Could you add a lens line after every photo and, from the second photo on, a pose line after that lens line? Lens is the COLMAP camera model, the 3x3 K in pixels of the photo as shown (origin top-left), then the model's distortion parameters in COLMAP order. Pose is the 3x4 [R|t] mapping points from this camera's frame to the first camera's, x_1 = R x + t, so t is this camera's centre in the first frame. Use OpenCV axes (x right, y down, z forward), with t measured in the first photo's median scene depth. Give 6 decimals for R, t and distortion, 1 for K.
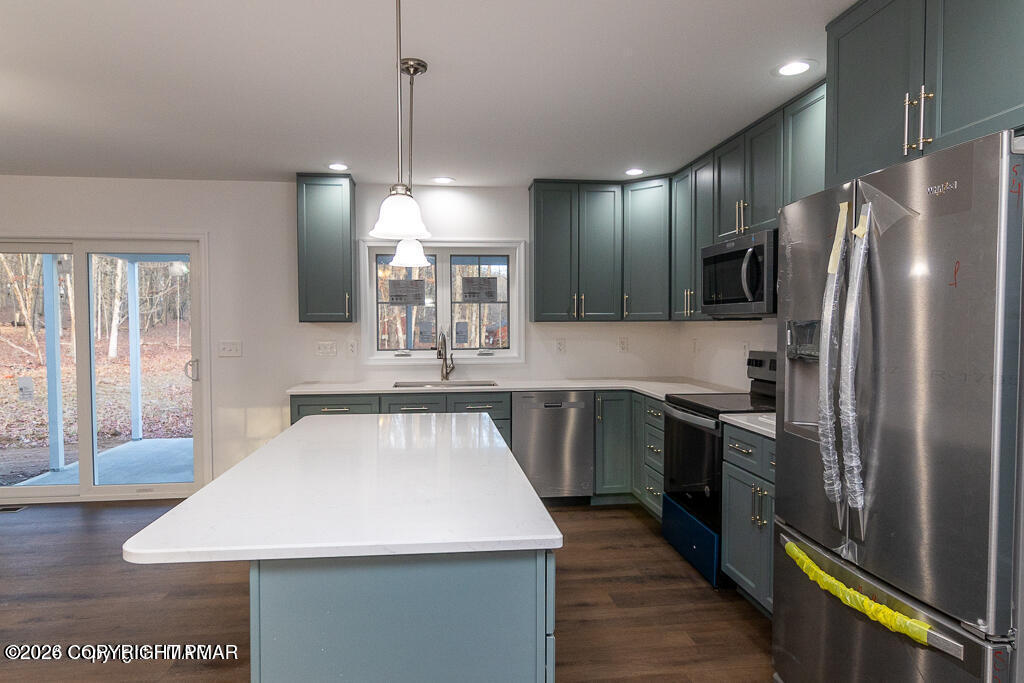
lens RADIAL K [[612.7, 0, 522.1], [0, 612.7, 349.1], [0, 0, 1]] dist [-0.005649, -0.002606]
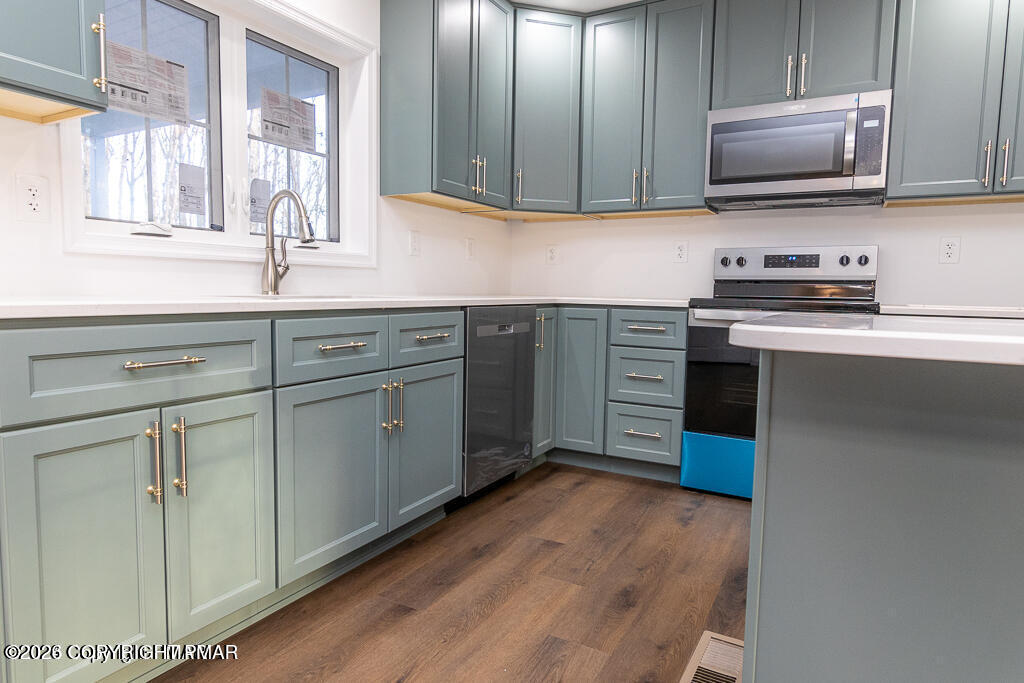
lens RADIAL K [[596.6, 0, 512.0], [0, 596.6, 341.5], [0, 0, 1]] dist [0.007299, 0.000525]
pose [[0.623034, -0.060061, 0.779886, -0.381935], [0.018209, 0.997891, 0.062304, 0.063529], [-0.781983, -0.024617, 0.622813, 0.585796]]
